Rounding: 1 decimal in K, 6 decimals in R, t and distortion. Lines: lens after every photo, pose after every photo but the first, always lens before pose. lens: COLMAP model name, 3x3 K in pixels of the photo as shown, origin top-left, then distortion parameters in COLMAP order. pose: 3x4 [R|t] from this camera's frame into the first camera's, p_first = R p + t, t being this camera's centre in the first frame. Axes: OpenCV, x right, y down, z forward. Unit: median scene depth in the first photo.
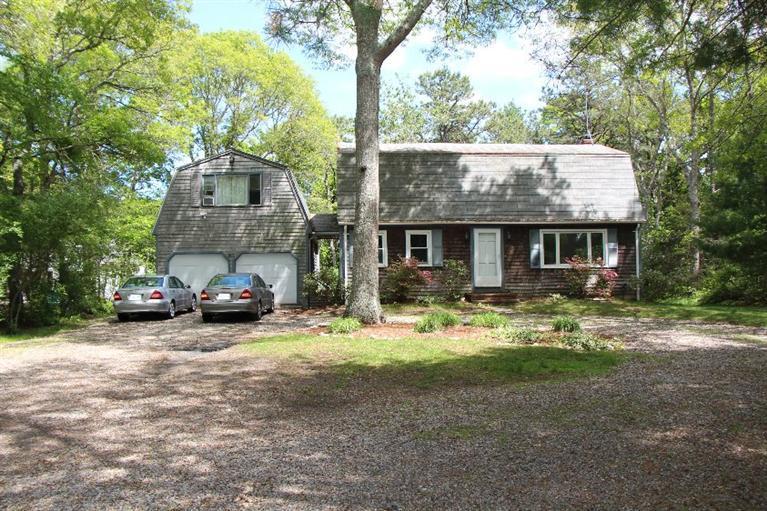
lens RADIAL K [[641.3, 0, 383.5], [0, 641.3, 255.5], [0, 0, 1]] dist [-0.103800, 0.008628]
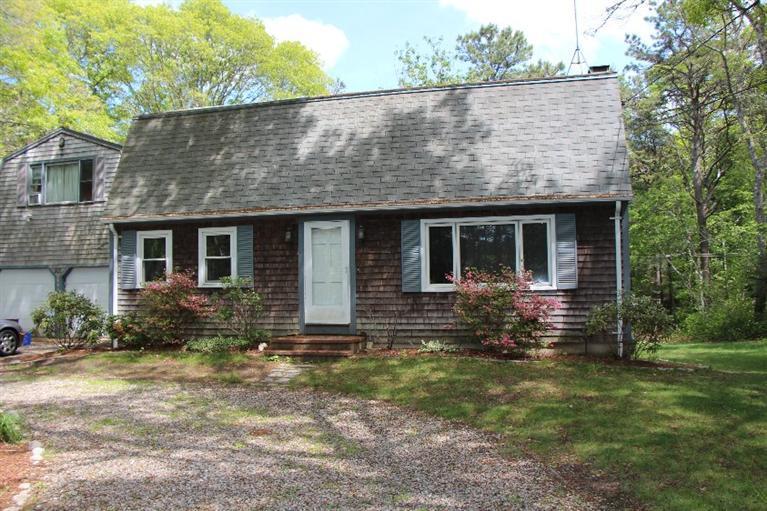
lens RADIAL K [[584.8, 0, 383.1], [0, 584.8, 281.2], [0, 0, 1]] dist [-0.048320, 0.003221]
pose [[0.953431, -0.002187, -0.301603, 0.362642], [0.012583, 0.999391, 0.032532, -0.004888], [0.301348, -0.034812, 0.952878, 0.517243]]
